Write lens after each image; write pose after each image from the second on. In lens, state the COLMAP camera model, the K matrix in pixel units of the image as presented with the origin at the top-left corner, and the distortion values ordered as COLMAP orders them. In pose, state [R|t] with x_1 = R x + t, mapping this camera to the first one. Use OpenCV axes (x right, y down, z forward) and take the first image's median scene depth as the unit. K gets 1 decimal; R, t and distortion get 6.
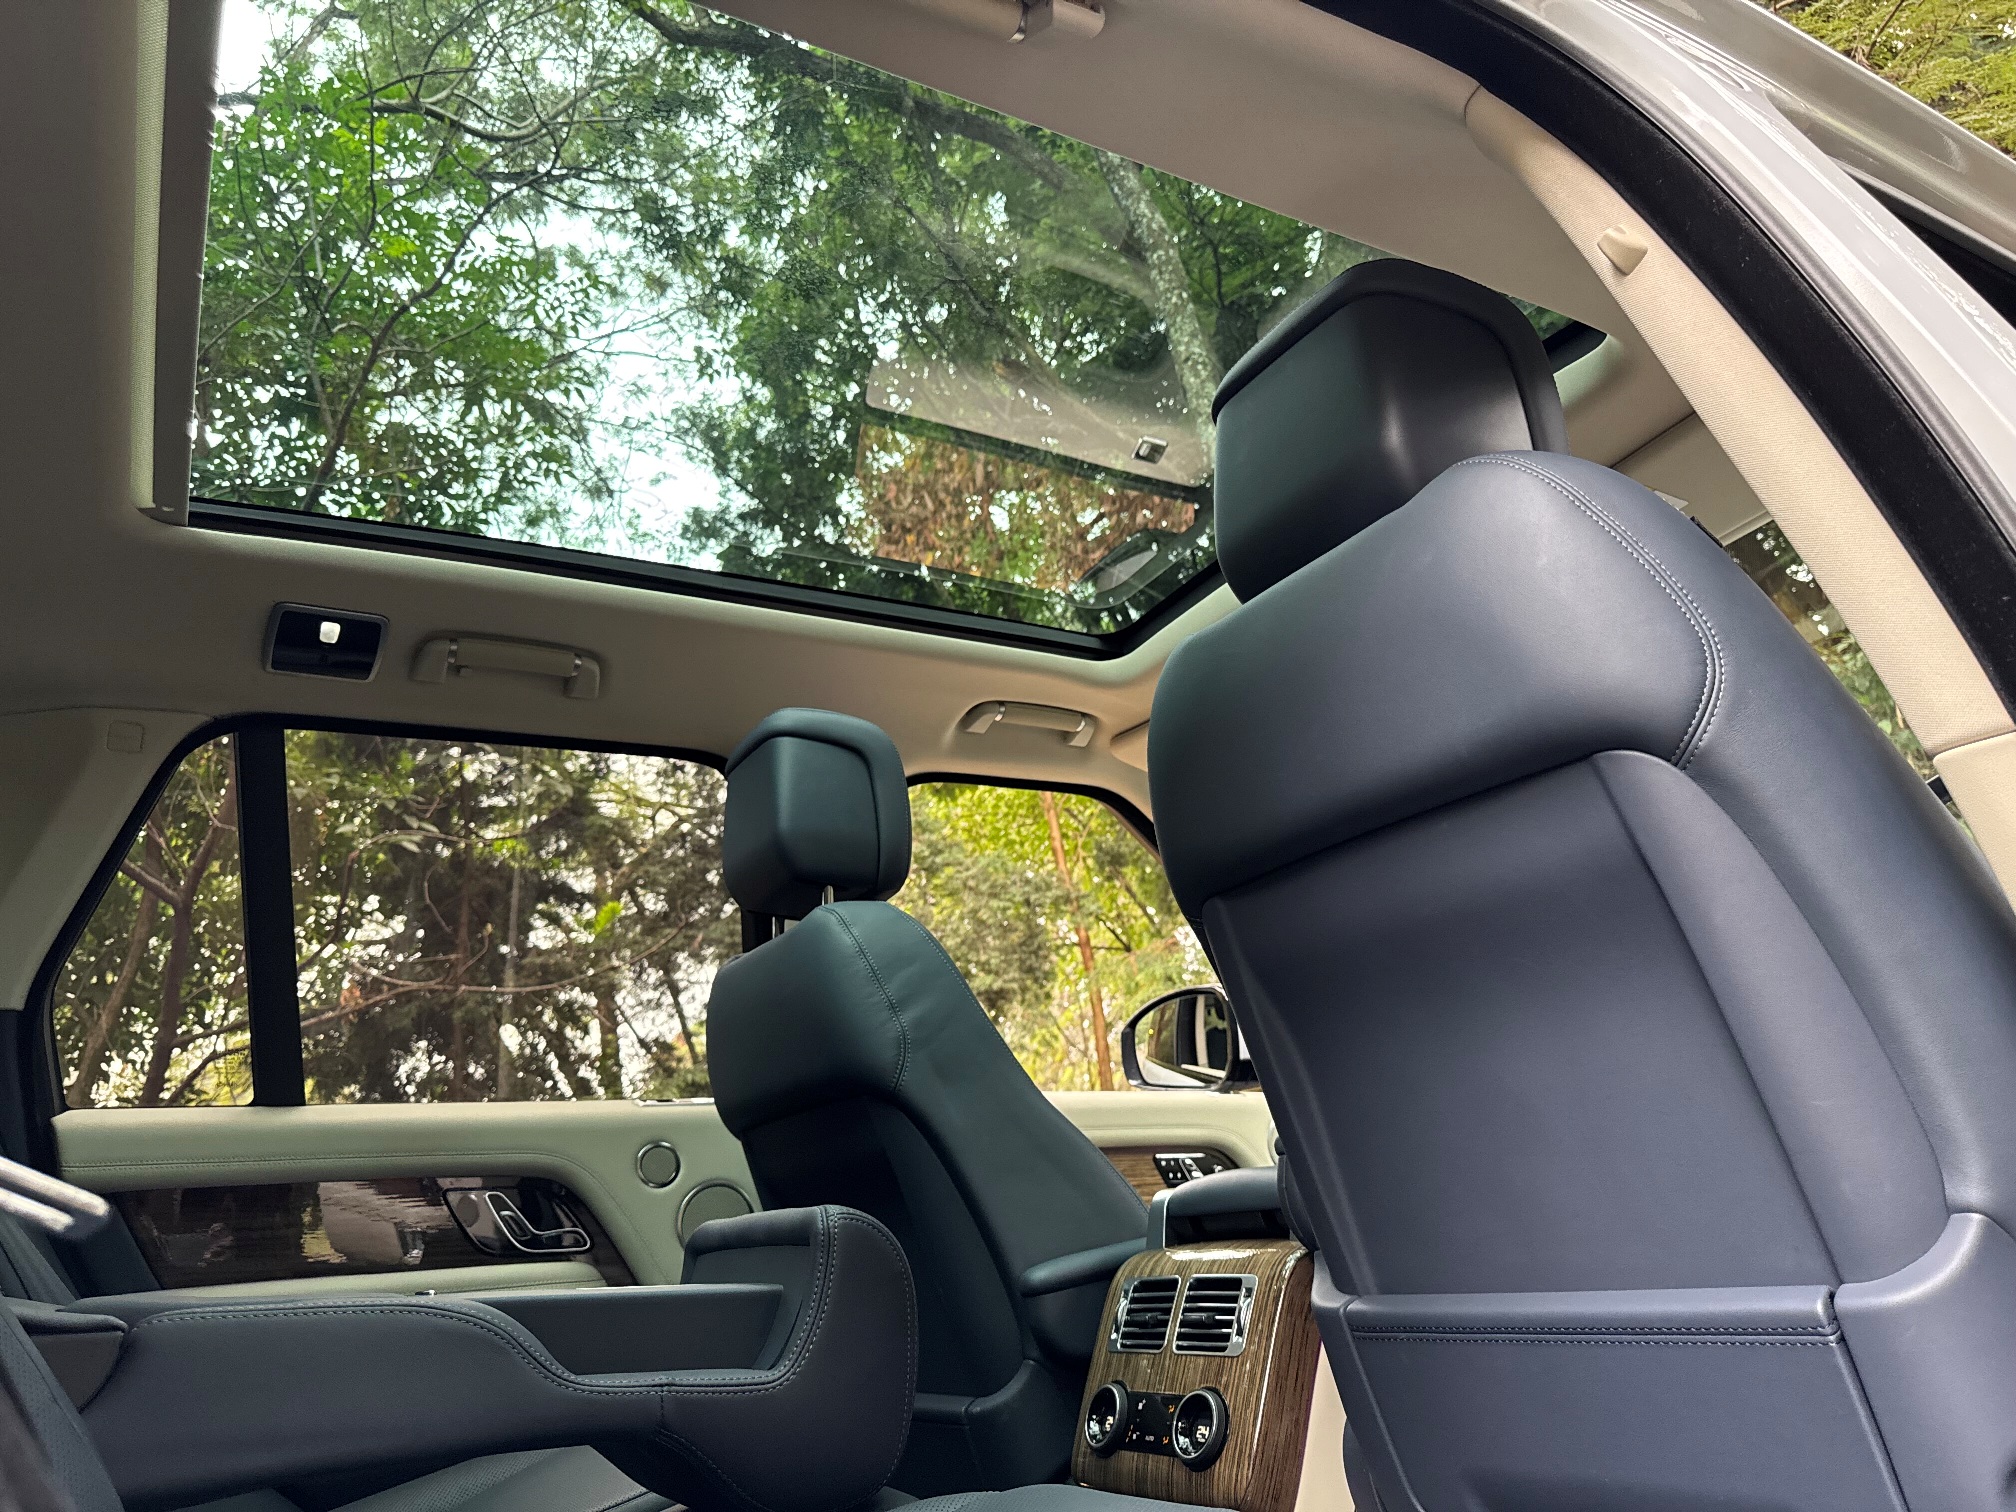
lens RADIAL K [[1383.5, 0, 1008.0], [0, 1383.5, 756.0], [0, 0, 1]] dist [0.092607, -0.159080]
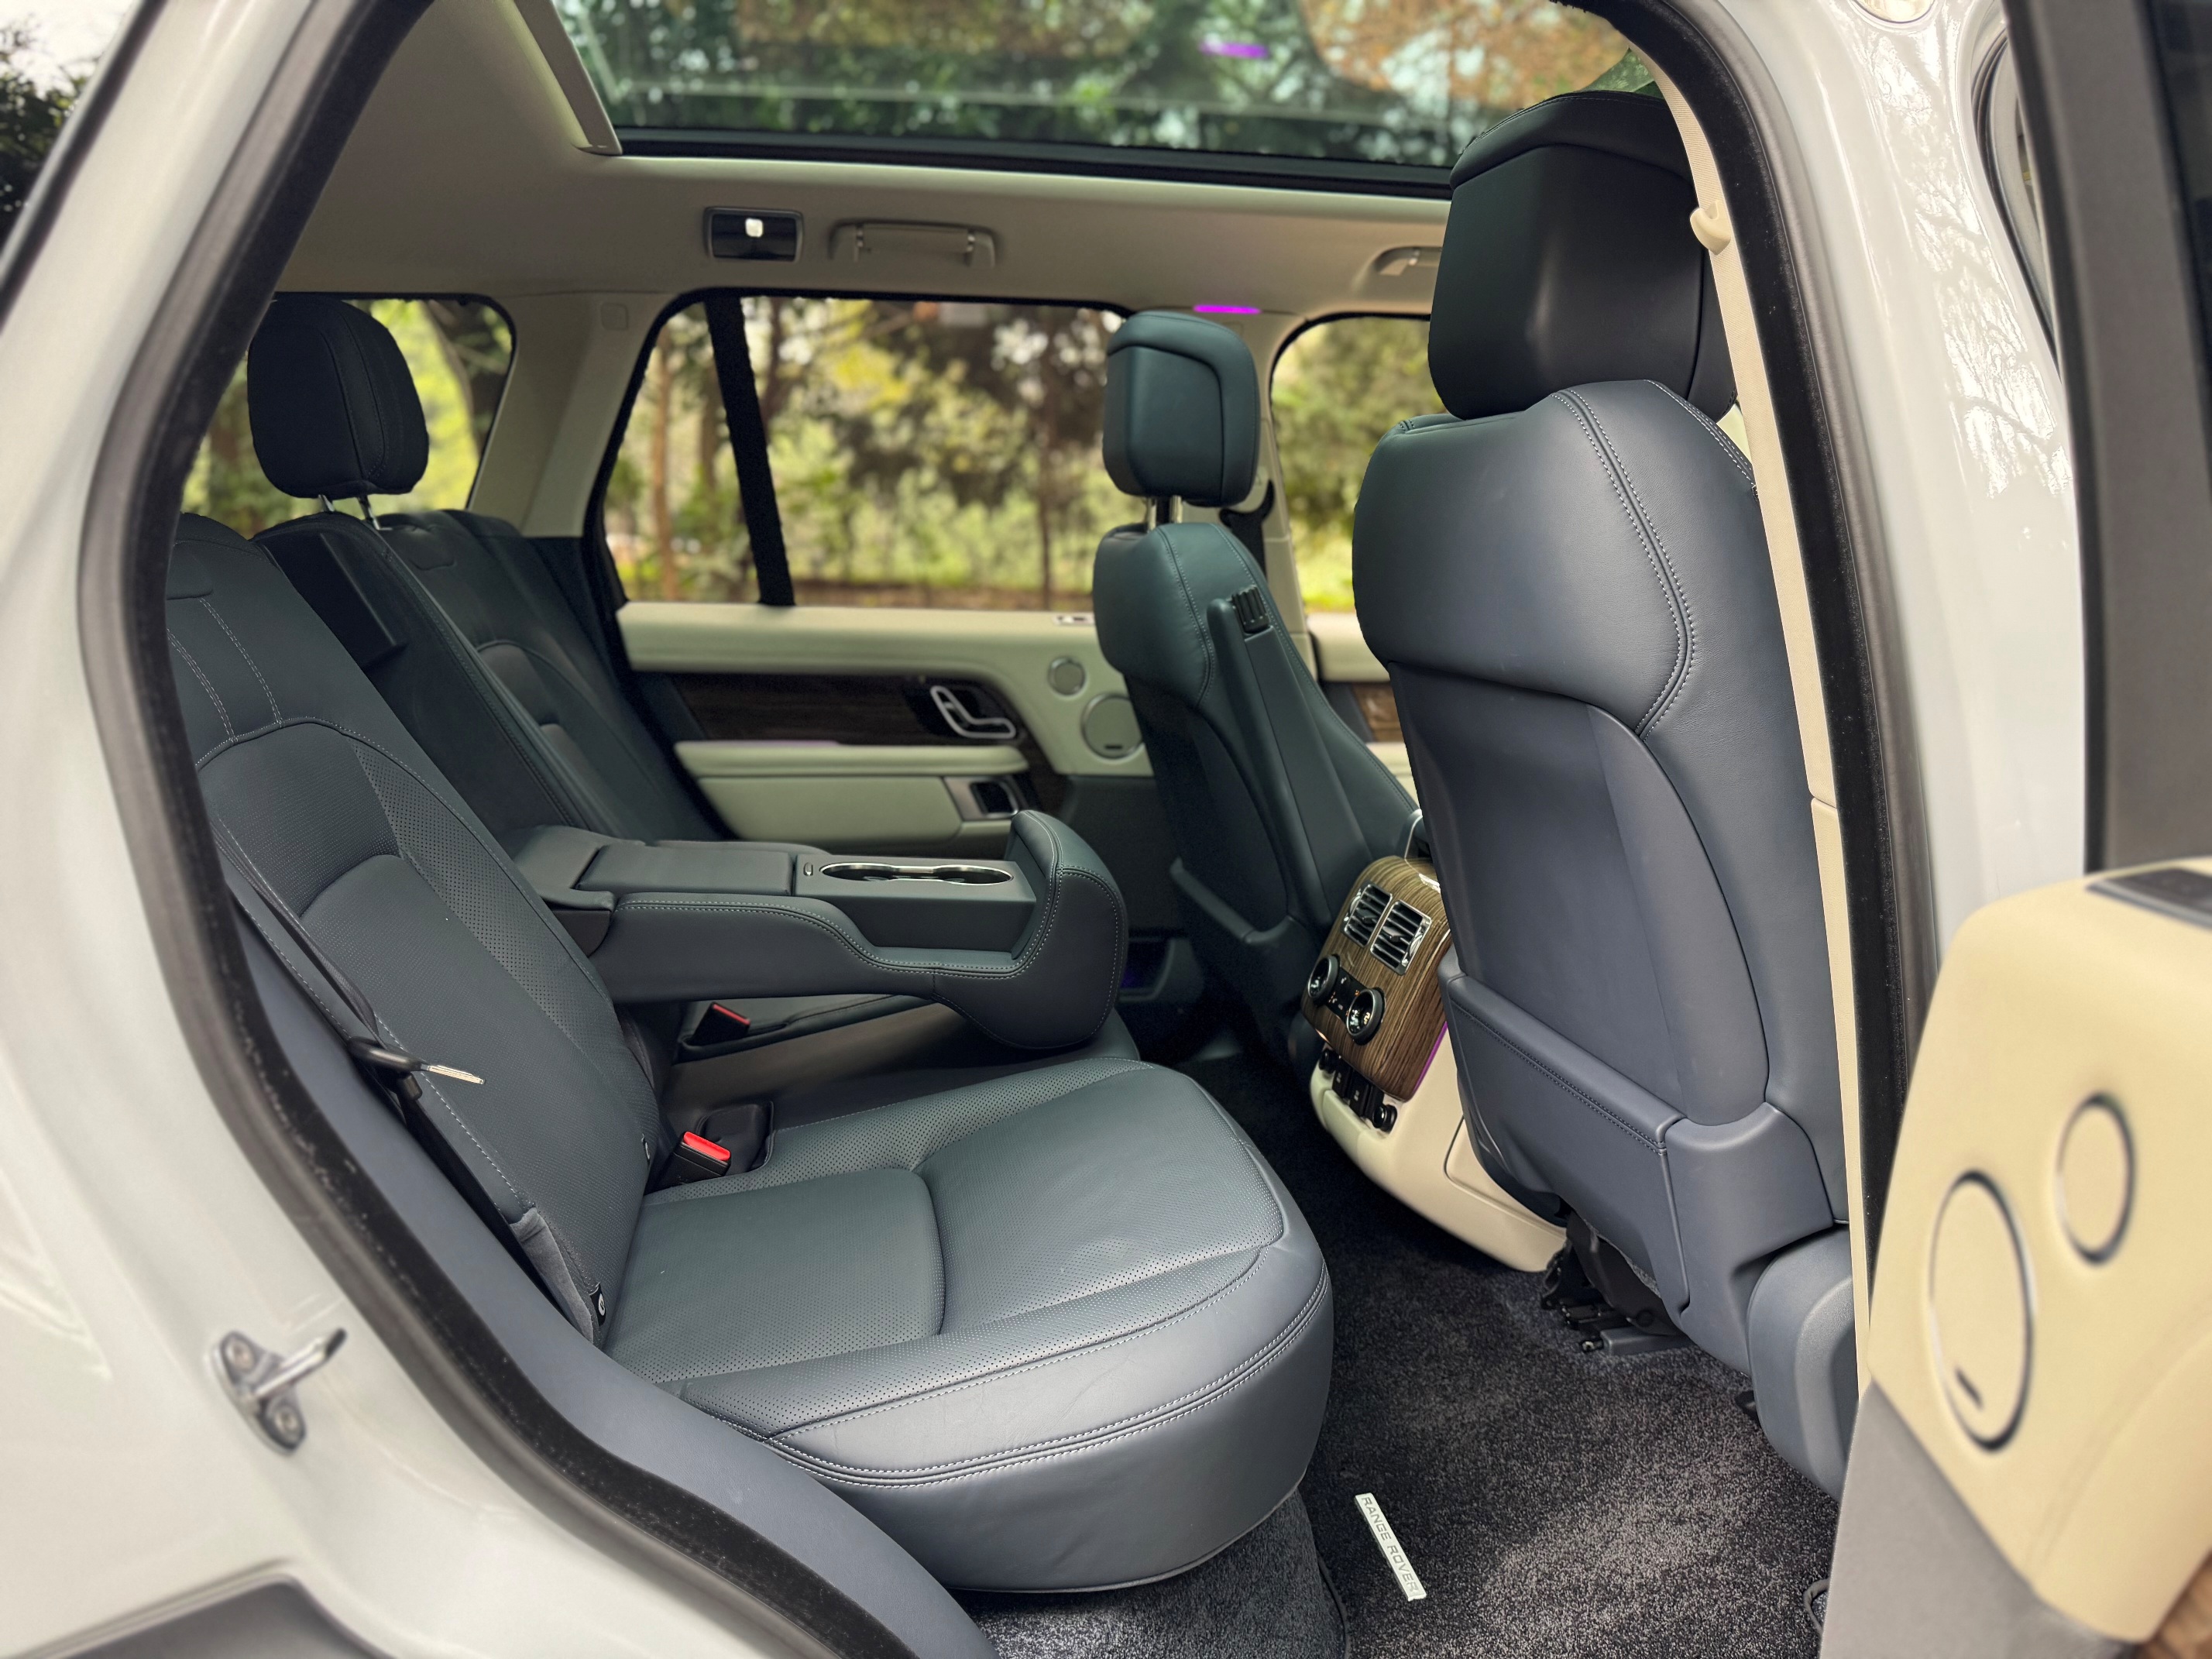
lens RADIAL K [[1518.0, 0, 1106.0], [0, 1518.0, 829.5], [0, 0, 1]] dist [0.092607, -0.159080]
pose [[0.937436, 0.161998, -0.308174, 0.260179], [0.017795, 0.861703, 0.507102, -0.327030], [0.347704, -0.480859, 0.804908, -0.128848]]
